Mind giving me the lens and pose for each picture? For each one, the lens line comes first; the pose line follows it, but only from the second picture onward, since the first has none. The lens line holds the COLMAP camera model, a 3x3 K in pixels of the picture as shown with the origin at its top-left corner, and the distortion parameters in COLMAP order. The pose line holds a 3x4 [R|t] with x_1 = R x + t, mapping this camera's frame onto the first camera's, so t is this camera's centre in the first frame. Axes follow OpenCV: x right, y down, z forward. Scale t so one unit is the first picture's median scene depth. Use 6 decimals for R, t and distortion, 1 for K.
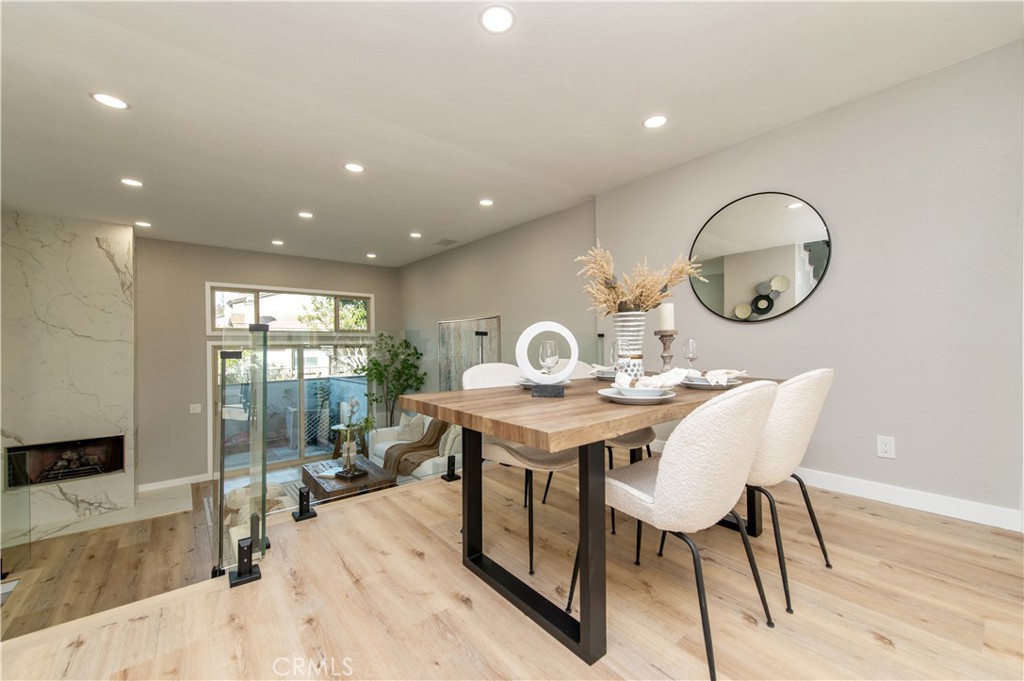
lens RADIAL K [[400.5, 0, 510.7], [0, 400.5, 342.6], [0, 0, 1]] dist [0.004259, 0.000505]
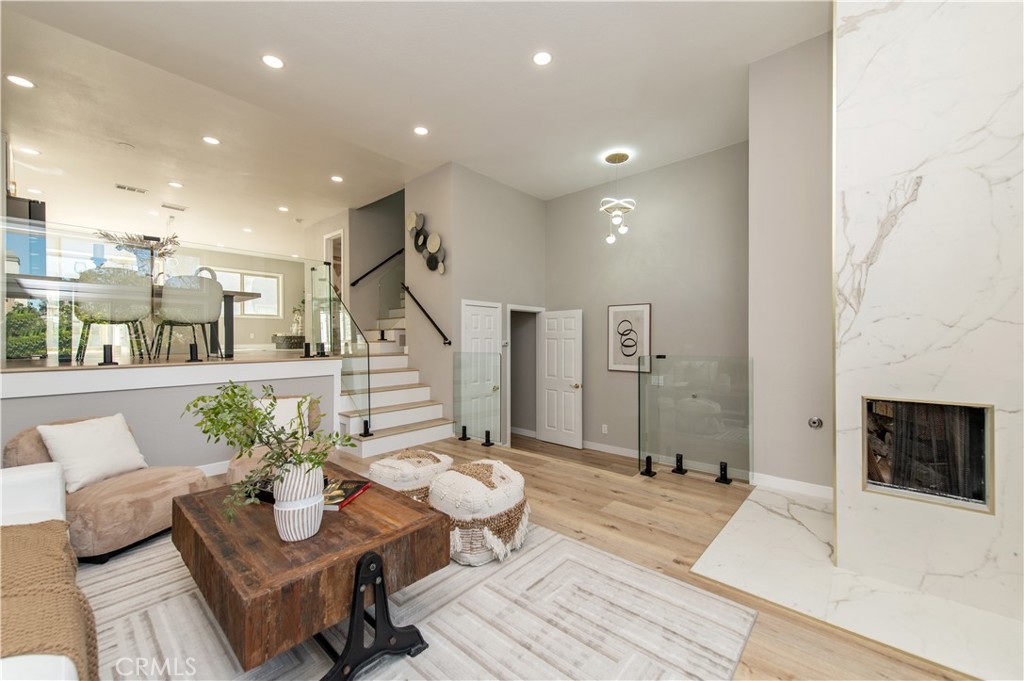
lens RADIAL K [[400.5, 0, 513.4], [0, 400.5, 340.7], [0, 0, 1]] dist [0.004259, 0.000505]
pose [[-0.986293, 0.009400, -0.164736, -0.559300], [0.009111, 0.999955, 0.002511, 0.172409], [0.164752, 0.000976, -0.986335, 1.438973]]
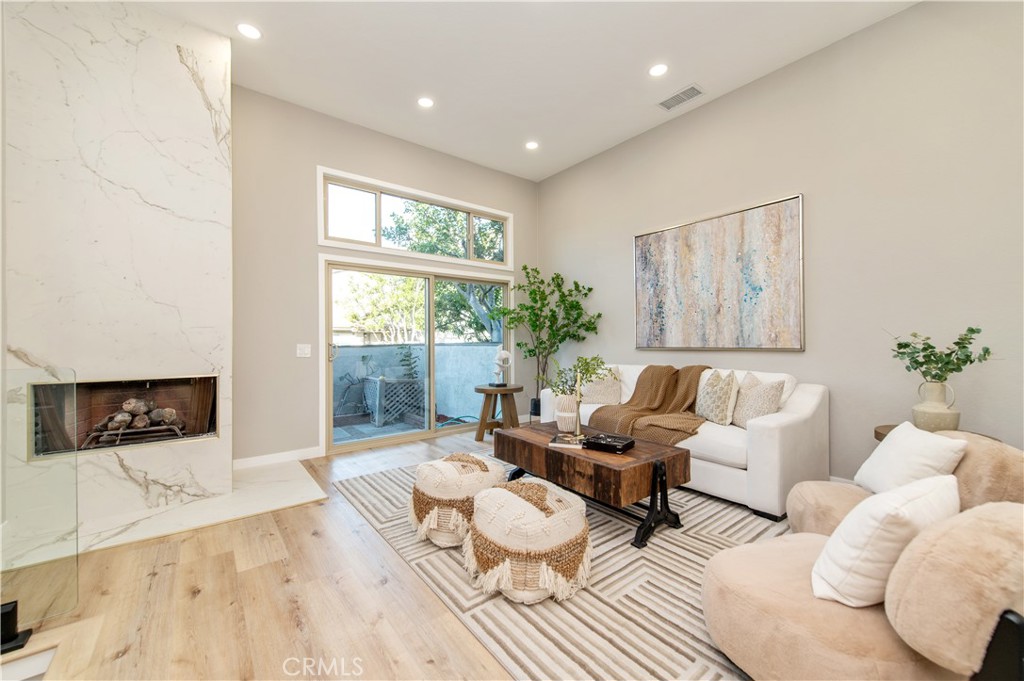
lens RADIAL K [[400.5, 0, 515.1], [0, 400.5, 337.6], [0, 0, 1]] dist [0.004259, 0.000505]
pose [[0.999622, 0.006043, -0.026819, -0.512182], [-0.006025, 0.999982, 0.000729, 0.174928], [0.026823, -0.000567, 0.999640, 0.416861]]
